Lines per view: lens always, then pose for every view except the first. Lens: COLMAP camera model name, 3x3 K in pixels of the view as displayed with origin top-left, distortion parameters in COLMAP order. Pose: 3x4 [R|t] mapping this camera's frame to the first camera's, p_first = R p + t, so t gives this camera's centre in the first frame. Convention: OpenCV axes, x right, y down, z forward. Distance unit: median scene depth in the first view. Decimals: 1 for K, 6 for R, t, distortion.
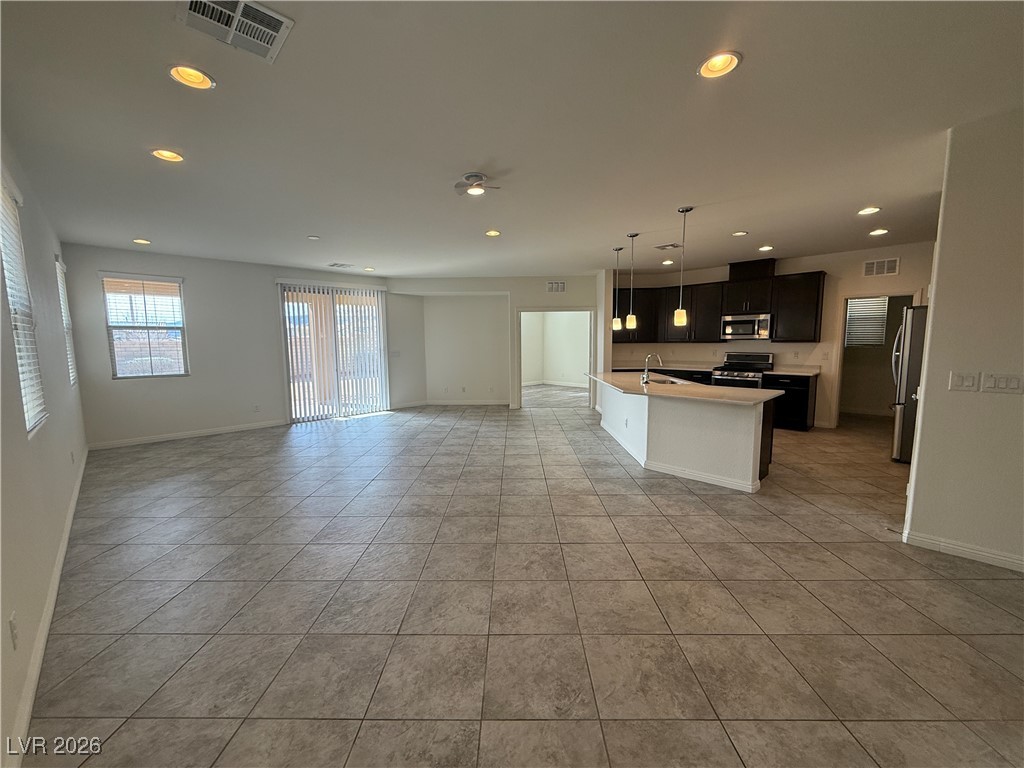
lens RADIAL K [[408.0, 0, 513.4], [0, 408.0, 387.5], [0, 0, 1]] dist [0.000836, 0.000295]
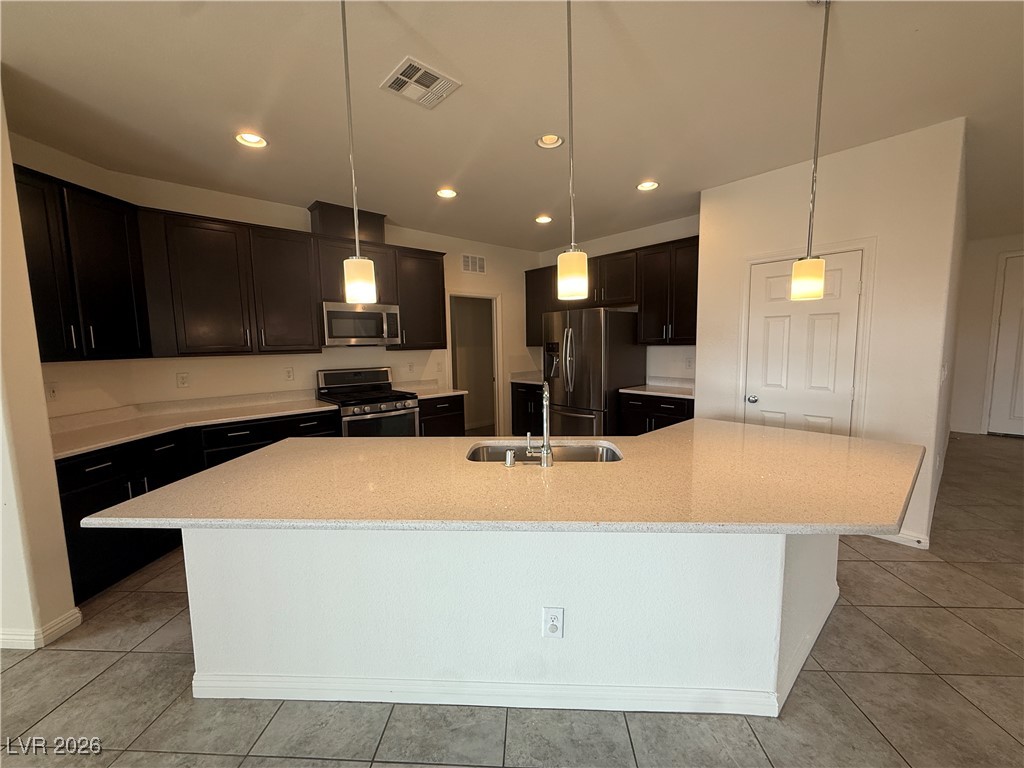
lens RADIAL K [[408.0, 0, 508.8], [0, 408.0, 384.5], [0, 0, 1]] dist [0.000836, 0.000295]
pose [[0.048765, -0.094092, 0.994369, 0.000258], [0.131705, 0.987466, 0.086979, -0.101657], [-0.990089, 0.126721, 0.060546, 0.894914]]
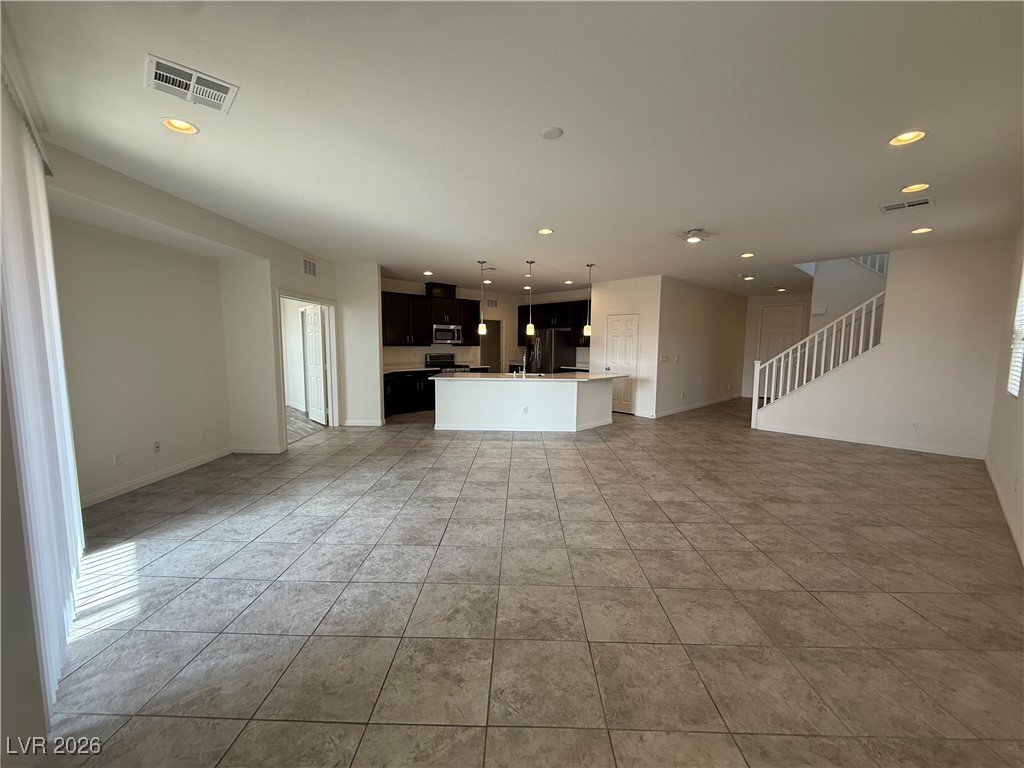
lens RADIAL K [[408.0, 0, 510.6], [0, 408.0, 387.1], [0, 0, 1]] dist [0.000836, 0.000295]
pose [[0.016680, -0.095961, 0.995245, -0.859076], [0.107669, 0.989768, 0.093629, -0.093650], [-0.994047, 0.105595, 0.026841, 0.902911]]
